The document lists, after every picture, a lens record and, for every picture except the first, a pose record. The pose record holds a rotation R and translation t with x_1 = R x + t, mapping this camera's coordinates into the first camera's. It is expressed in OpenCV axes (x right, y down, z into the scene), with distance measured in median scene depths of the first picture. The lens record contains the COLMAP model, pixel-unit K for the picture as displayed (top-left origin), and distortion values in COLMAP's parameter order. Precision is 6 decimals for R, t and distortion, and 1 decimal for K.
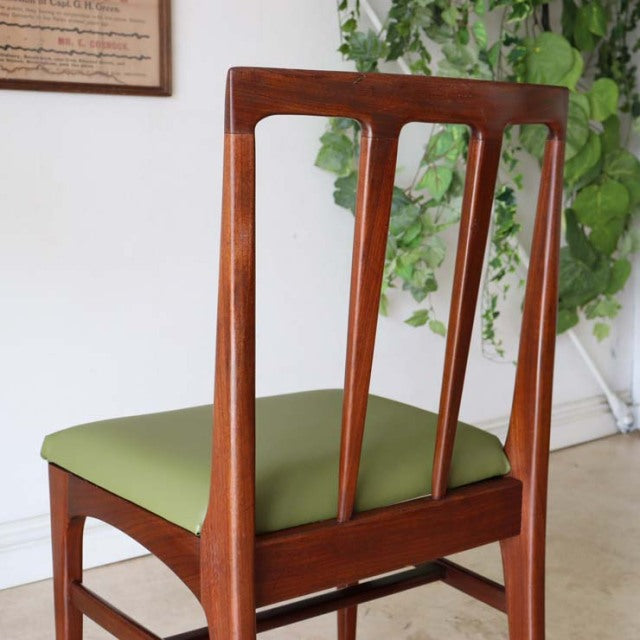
lens RADIAL K [[1098.0, 0, 321.2], [0, 1098.0, 331.5], [0, 0, 1]] dist [-0.039662, 0.083903]
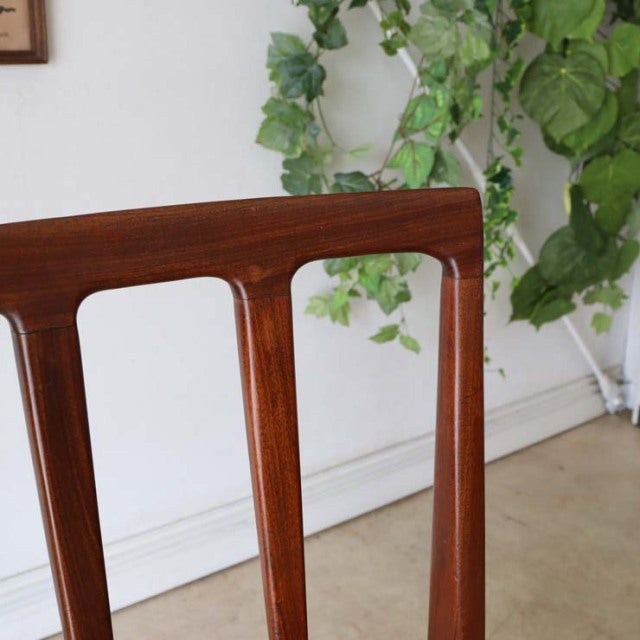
lens RADIAL K [[926.6, 0, 320.0], [0, 926.6, 320.0], [0, 0, 1]] dist [-0.107132, 0.105579]
pose [[0.999882, 0.013073, 0.008113, 0.033692], [-0.014198, 0.987145, 0.159193, -0.125671], [-0.005928, -0.159289, 0.987214, 0.326929]]
